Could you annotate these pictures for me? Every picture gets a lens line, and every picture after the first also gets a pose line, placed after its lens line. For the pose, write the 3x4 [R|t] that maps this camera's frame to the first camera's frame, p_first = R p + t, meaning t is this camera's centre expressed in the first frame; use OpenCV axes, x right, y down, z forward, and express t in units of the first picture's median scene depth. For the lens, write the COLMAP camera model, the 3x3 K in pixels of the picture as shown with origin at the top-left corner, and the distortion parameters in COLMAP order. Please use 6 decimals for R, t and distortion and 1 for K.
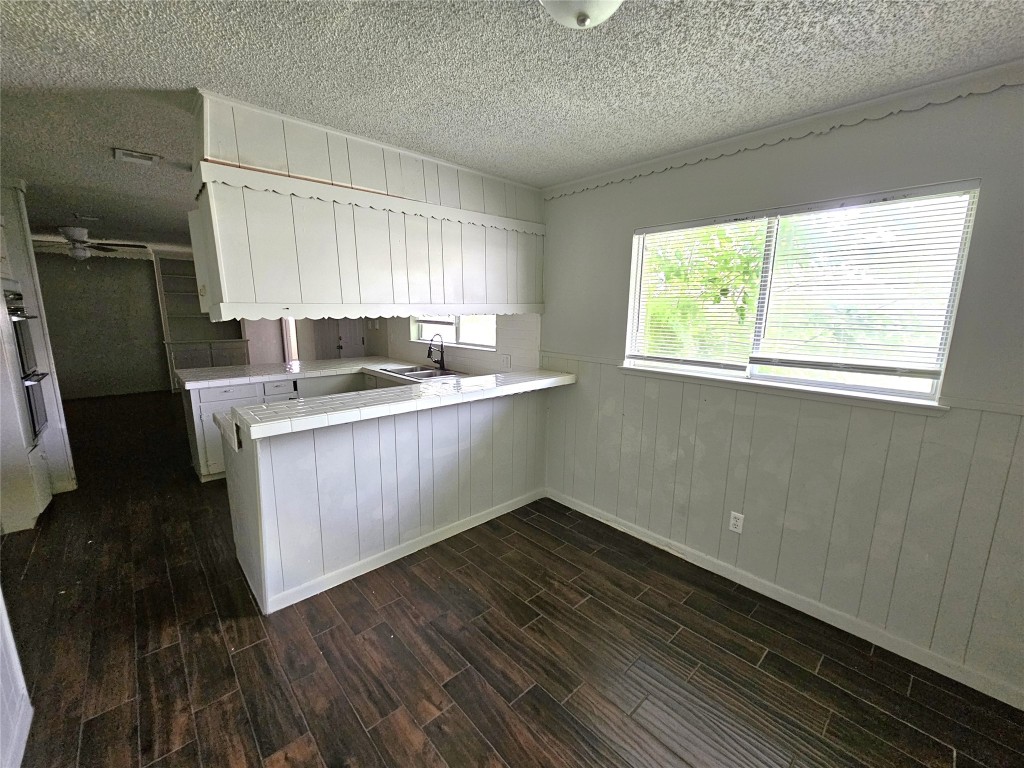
lens RADIAL K [[417.7, 0, 508.0], [0, 417.7, 387.1], [0, 0, 1]] dist [-0.009632, -0.000358]
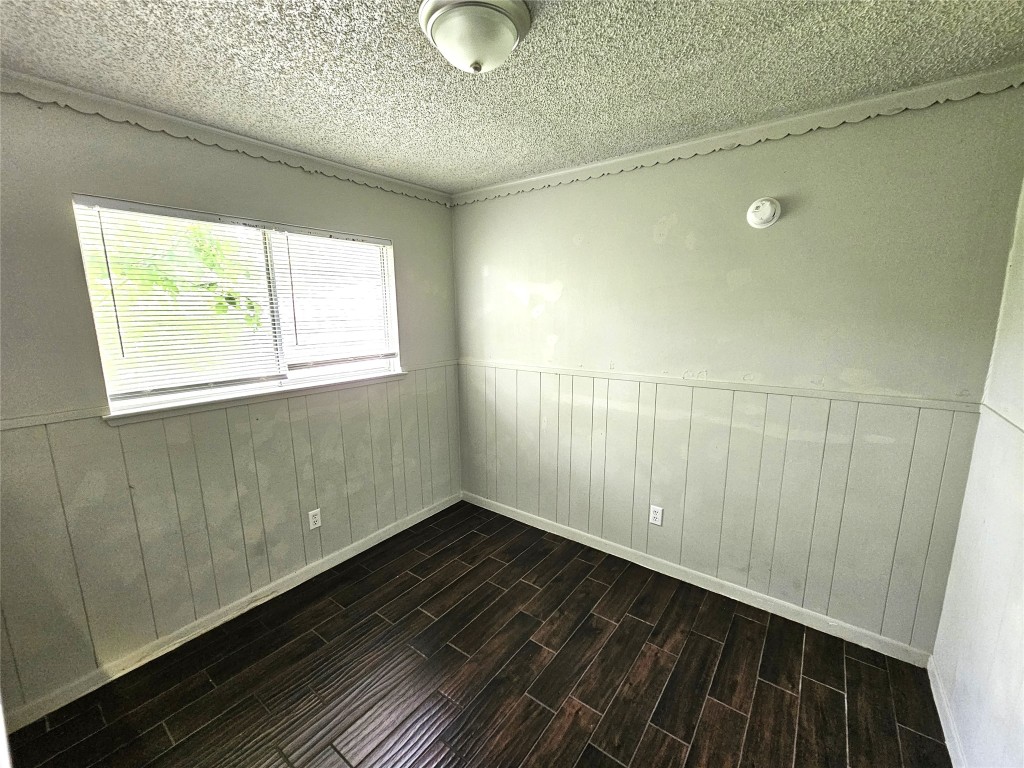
lens RADIAL K [[417.7, 0, 514.5], [0, 417.7, 386.7], [0, 0, 1]] dist [-0.009632, -0.000358]
pose [[-0.197293, -0.179146, 0.963837, -0.498638], [0.186356, 0.958381, 0.216279, -0.128422], [-0.962469, 0.222287, -0.155697, 0.586398]]
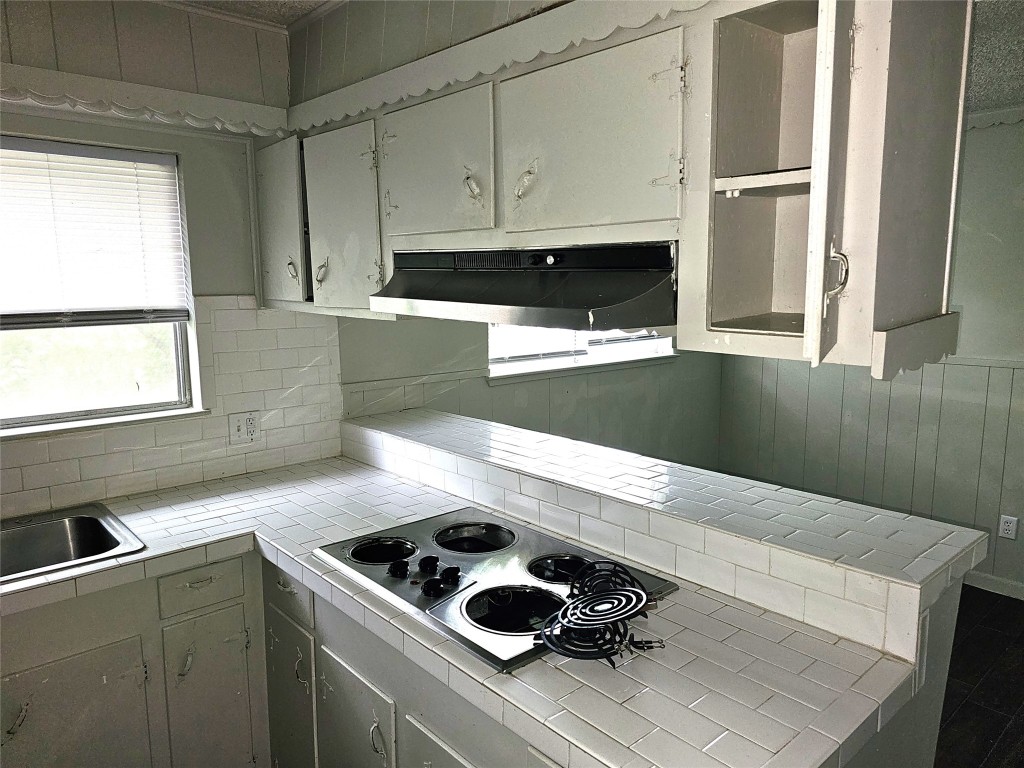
lens RADIAL K [[689.2, 0, 508.6], [0, 689.2, 383.0], [0, 0, 1]] dist [0.058536, -0.004132]
pose [[0.001733, -0.149617, 0.988743, -1.052625], [0.187548, 0.971248, 0.146641, -0.239847], [-0.982254, 0.185183, 0.029744, 1.085768]]
